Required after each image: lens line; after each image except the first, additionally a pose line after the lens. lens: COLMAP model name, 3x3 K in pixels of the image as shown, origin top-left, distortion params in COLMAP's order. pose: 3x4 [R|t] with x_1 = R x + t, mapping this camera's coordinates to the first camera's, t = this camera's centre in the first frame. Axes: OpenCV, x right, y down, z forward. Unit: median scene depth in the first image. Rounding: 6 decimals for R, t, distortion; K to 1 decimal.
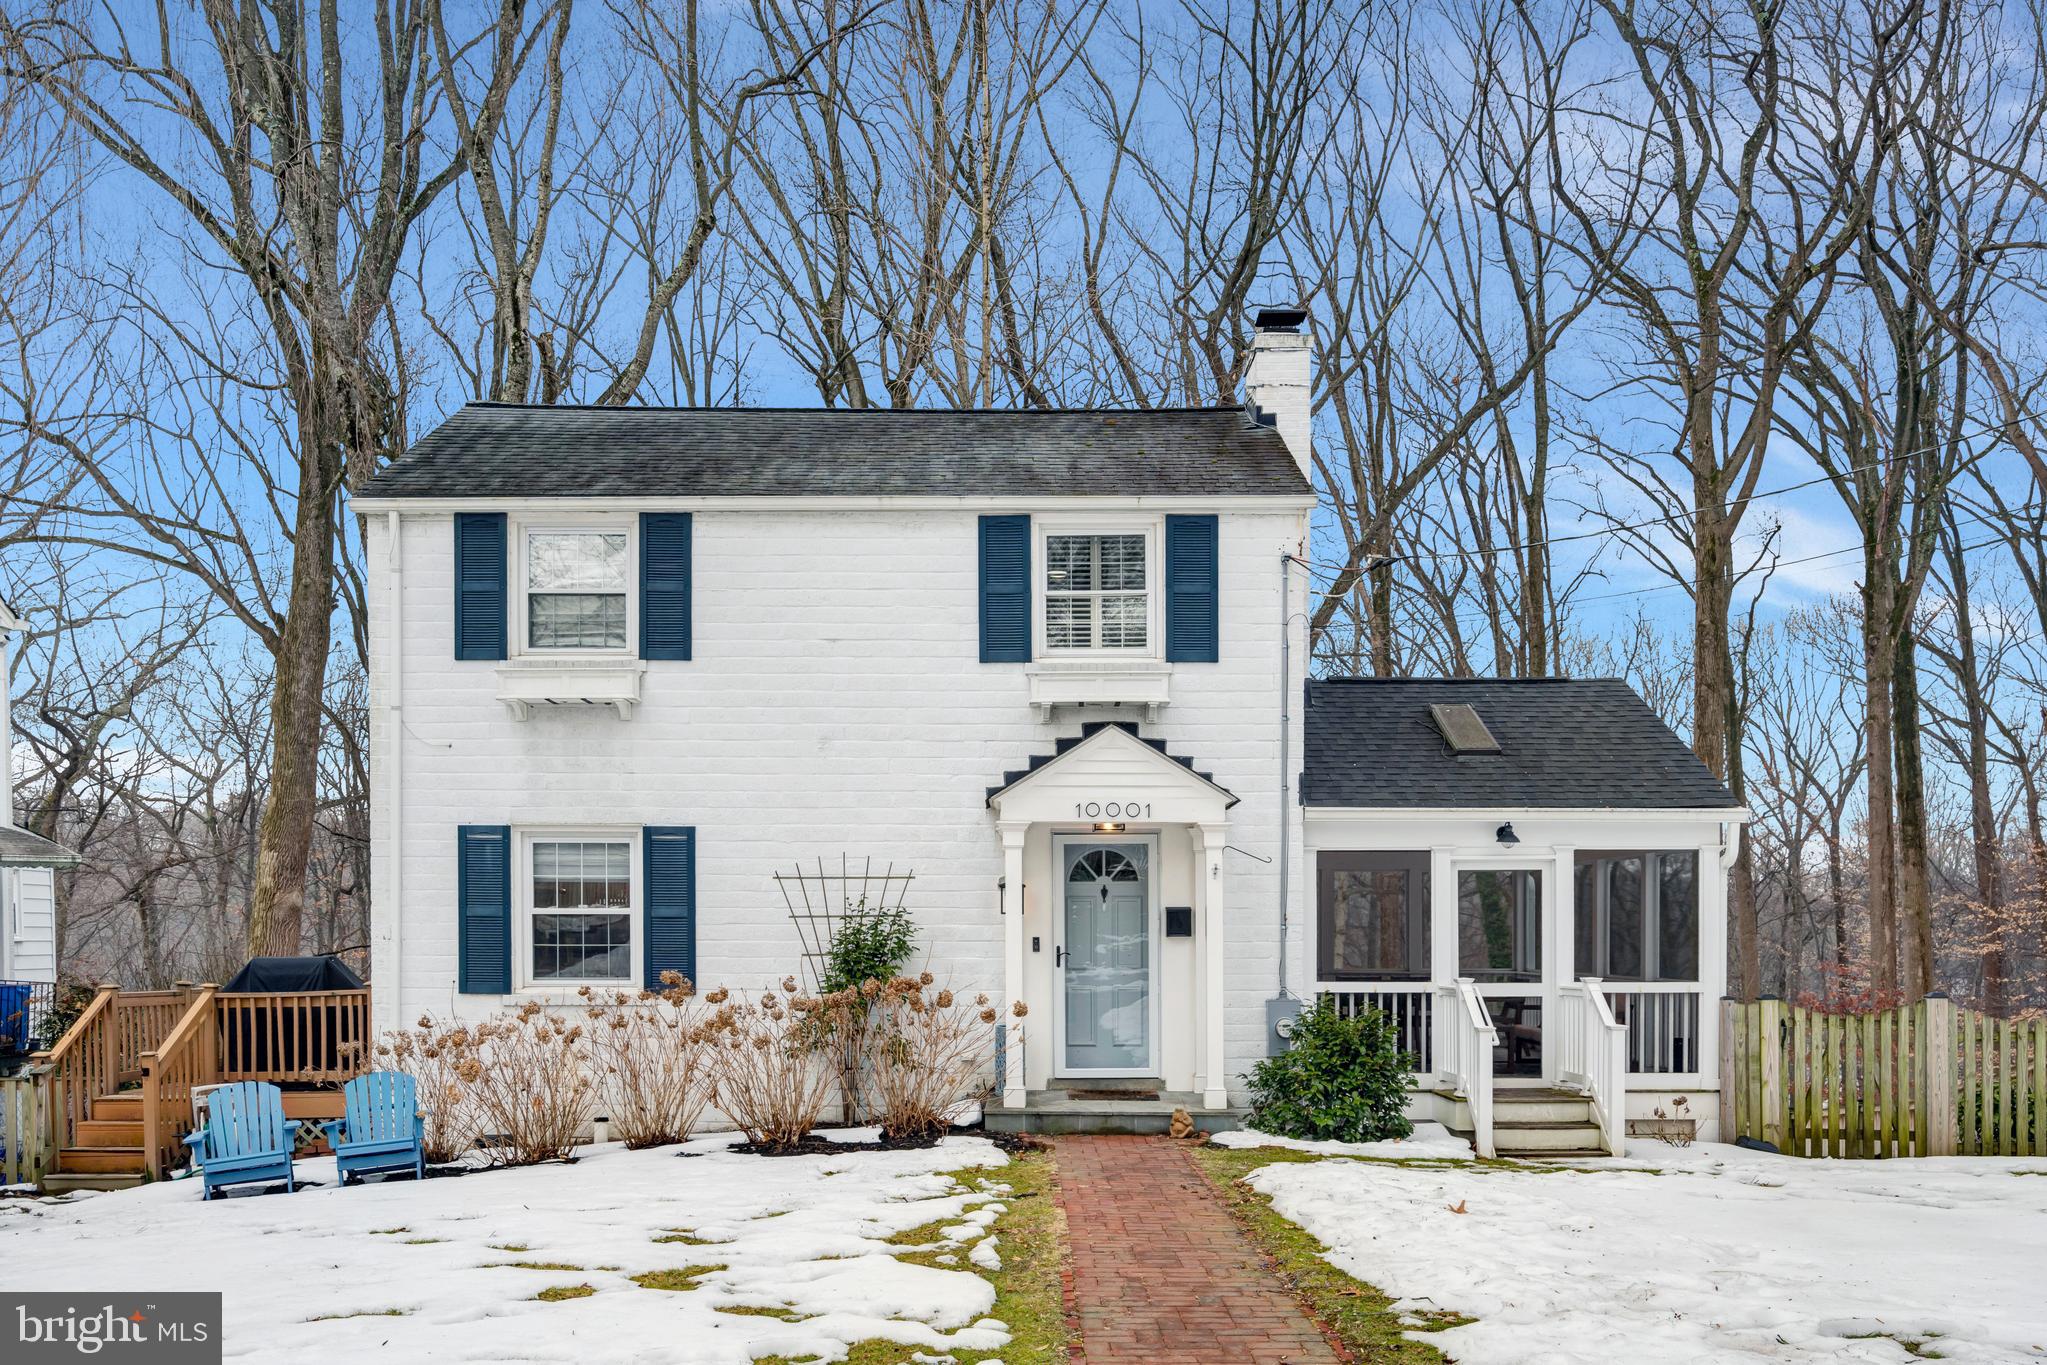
lens RADIAL K [[1611.7, 0, 1023.5], [0, 1611.7, 682.5], [0, 0, 1]] dist [0.008228, 0.002849]
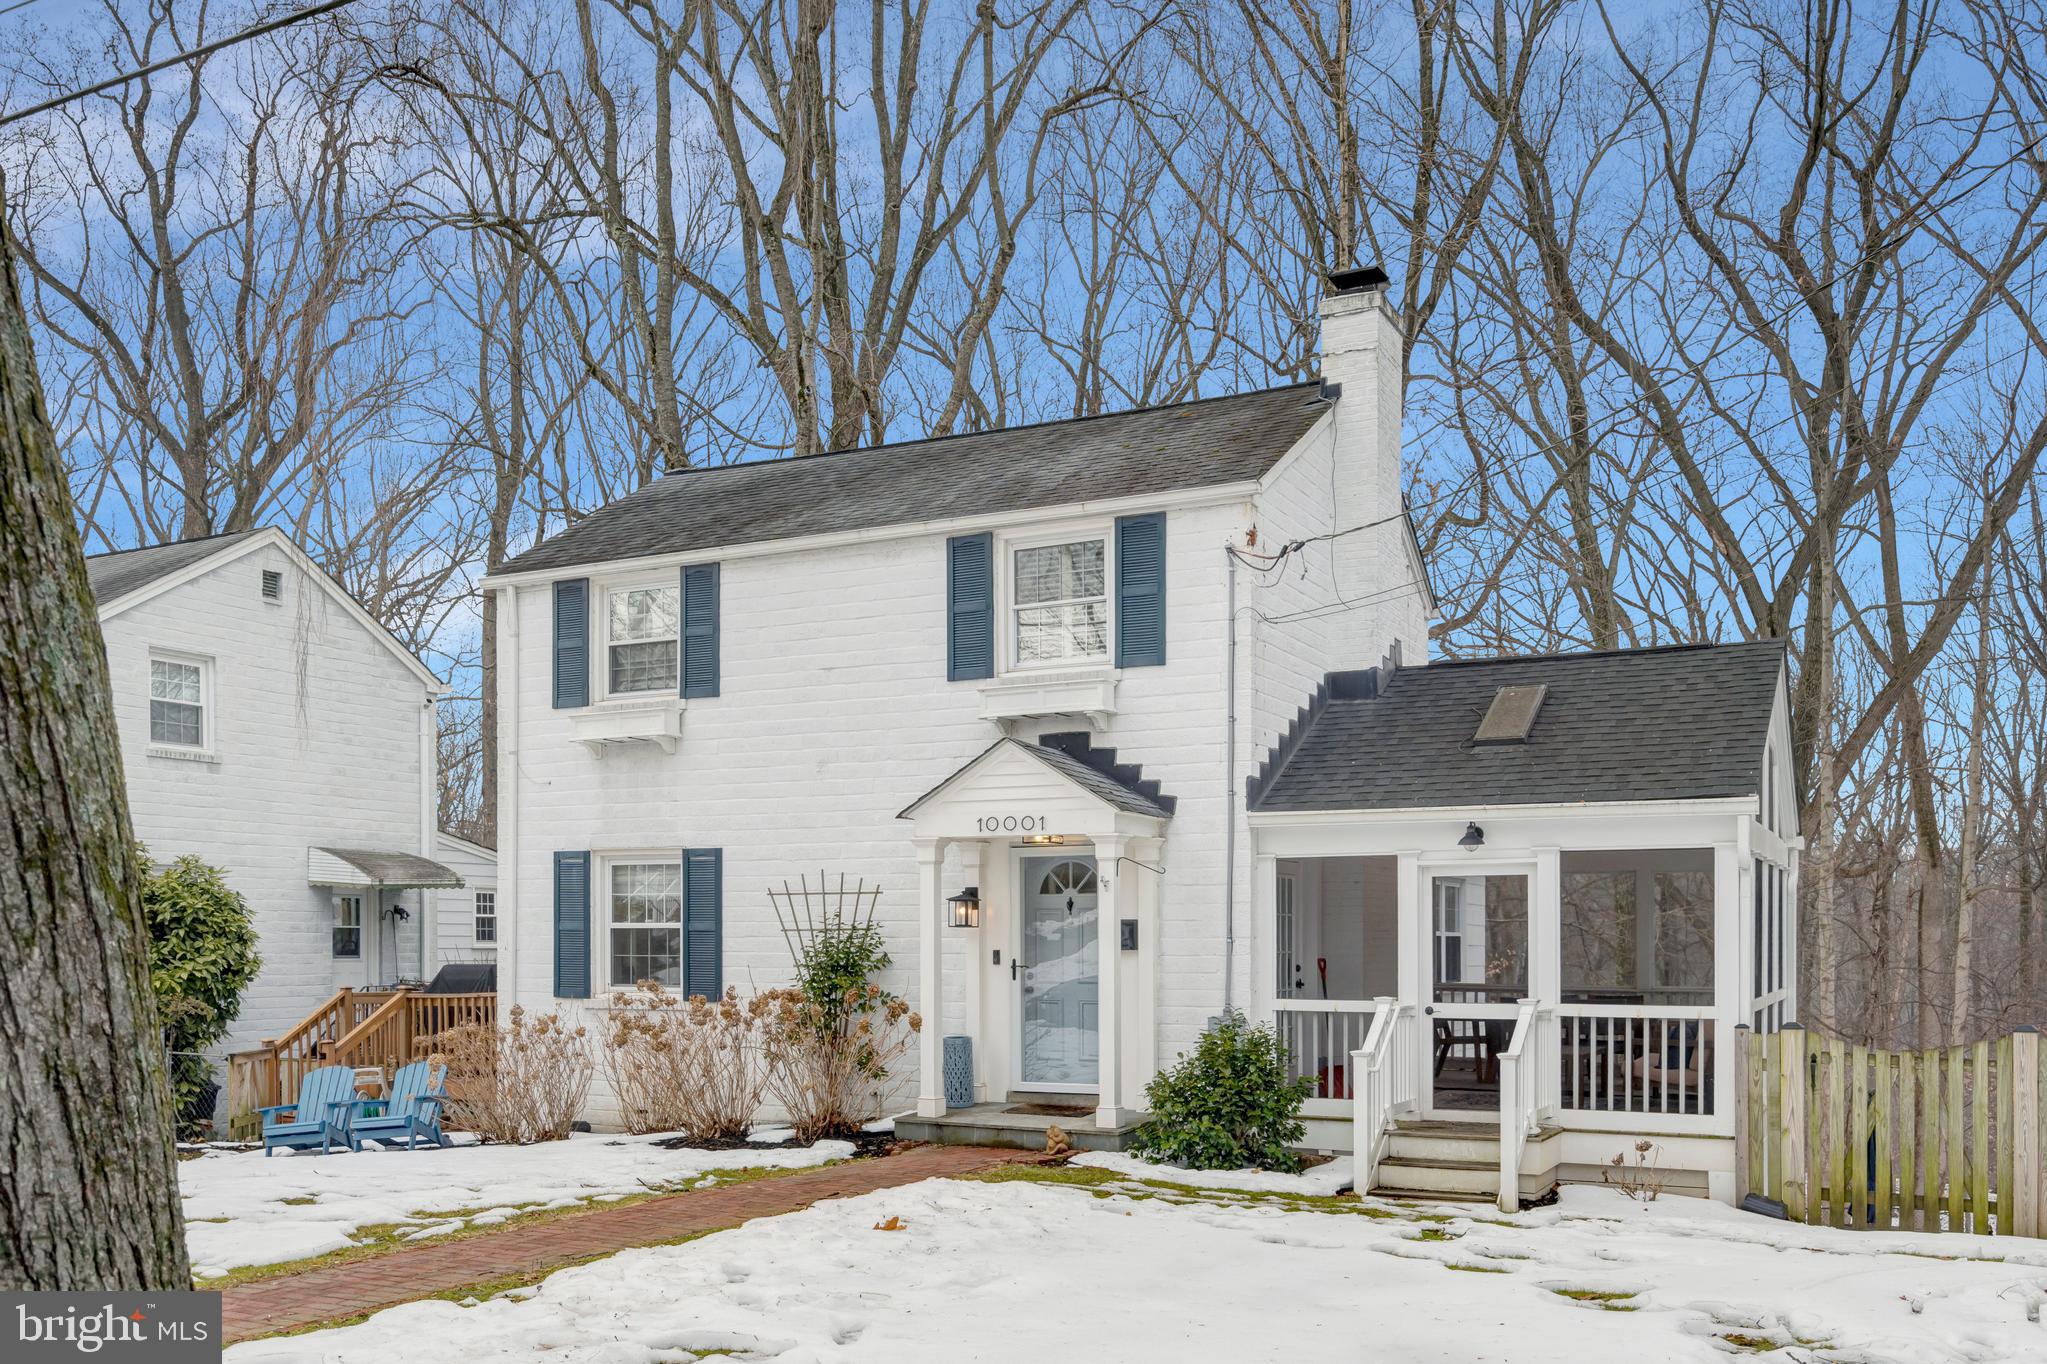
lens RADIAL K [[1717.3, 0, 1049.4], [0, 1717.3, 639.0], [0, 0, 1]] dist [0.008162, 0.003952]
pose [[0.895839, -0.075996, -0.437832, 0.514512], [0.067843, 0.997108, -0.034258, 0.002671], [0.439169, 0.000986, 0.898404, 0.046550]]
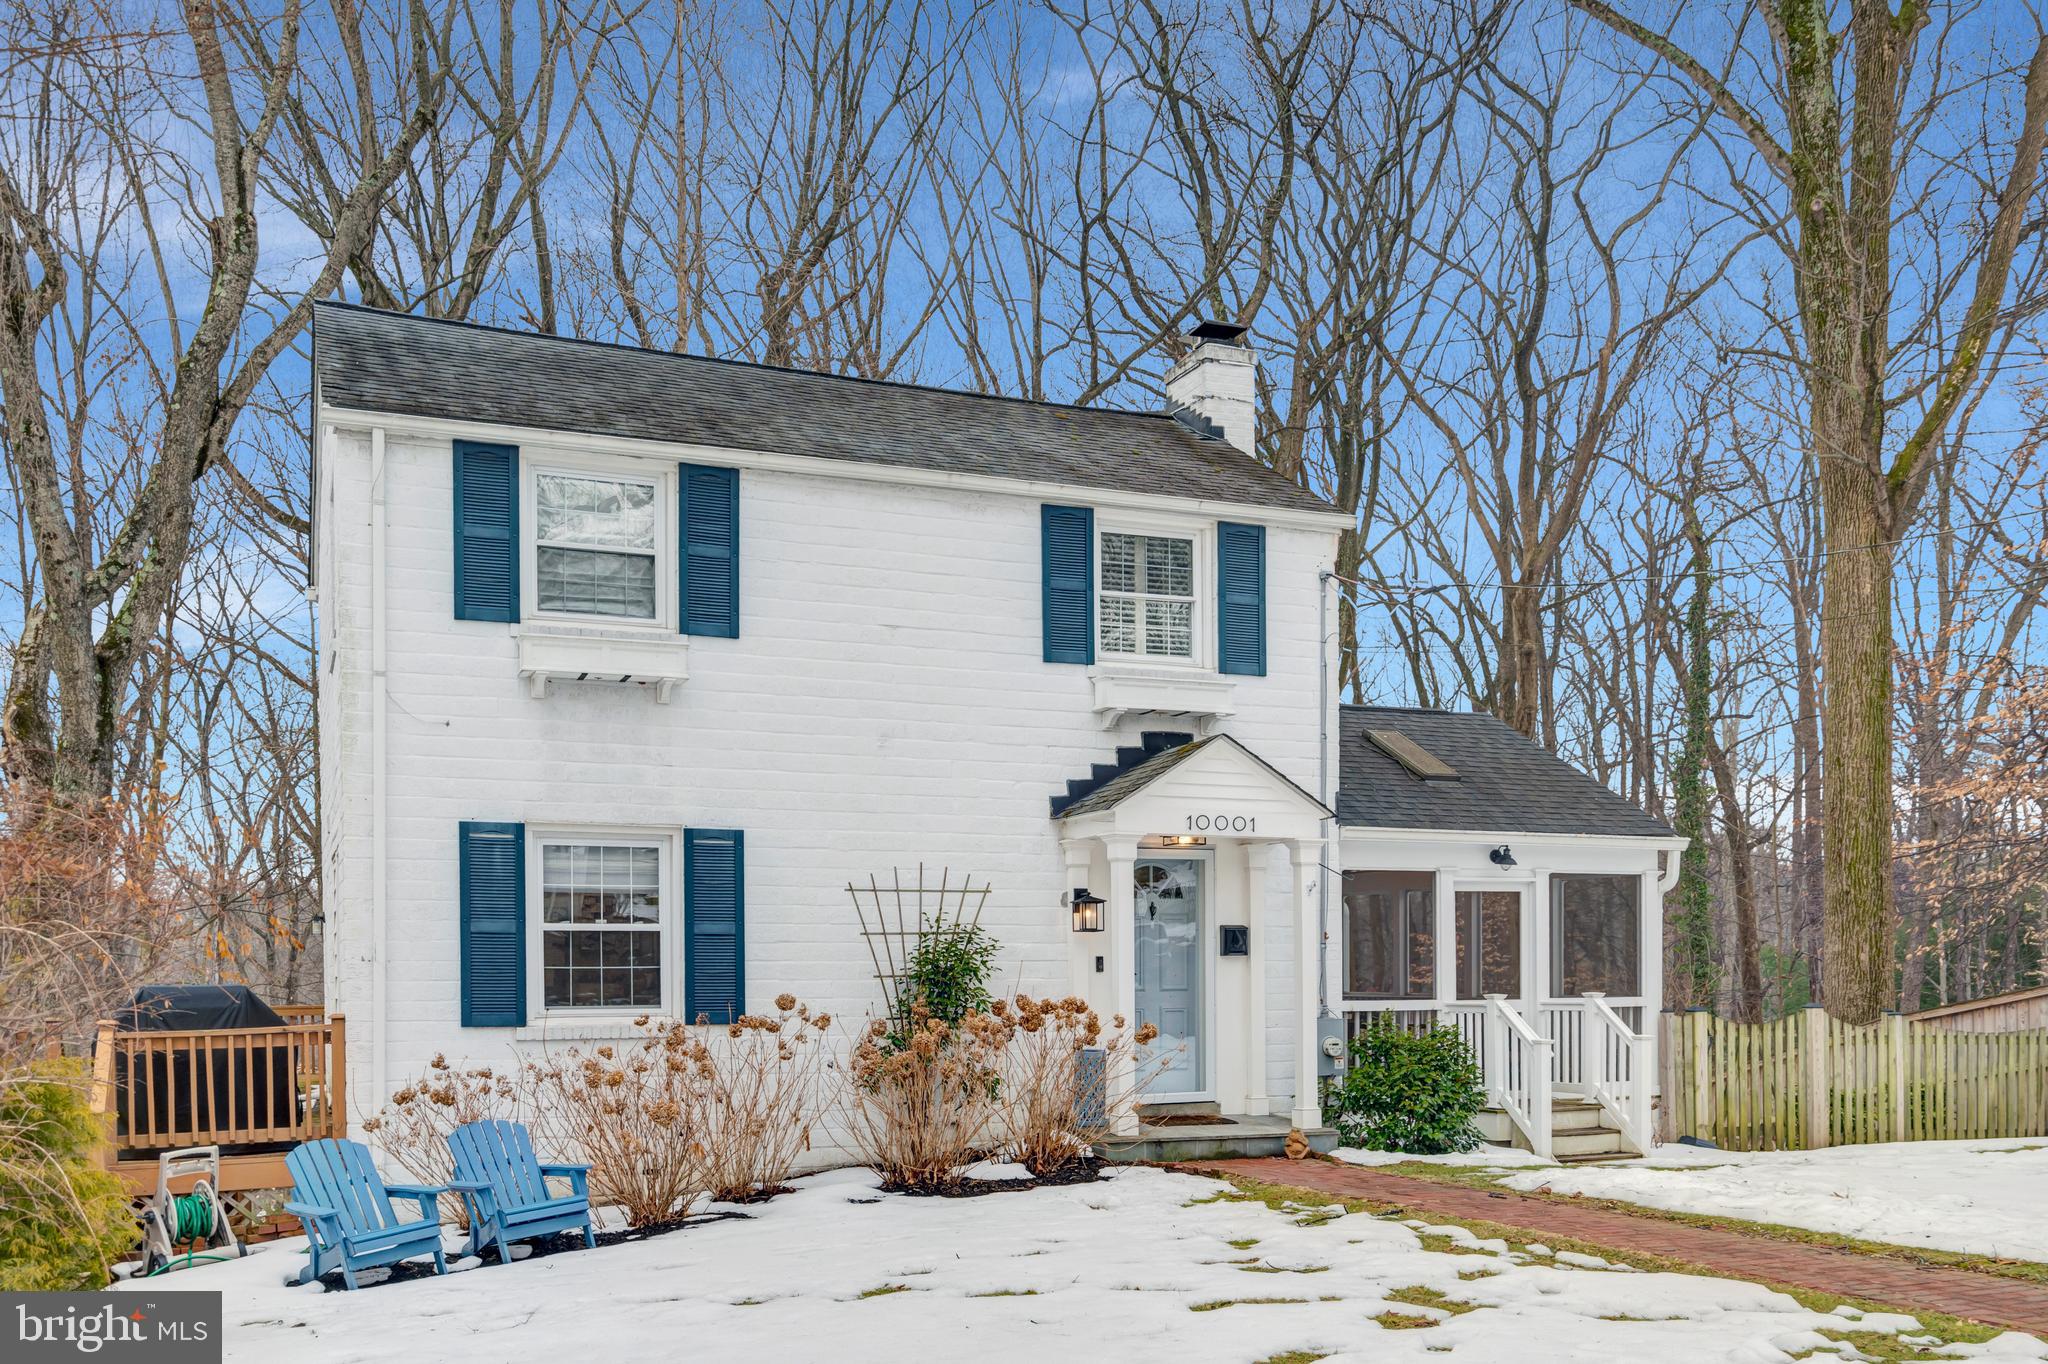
lens RADIAL K [[1736.1, 0, 1021.7], [0, 1736.1, 699.4], [0, 0, 1]] dist [0.010201, 0.005768]
pose [[0.924416, 0.053428, 0.377625, -0.418238], [-0.052214, 0.998545, -0.013460, 0.023654], [-0.377795, -0.007275, 0.925861, 0.077823]]
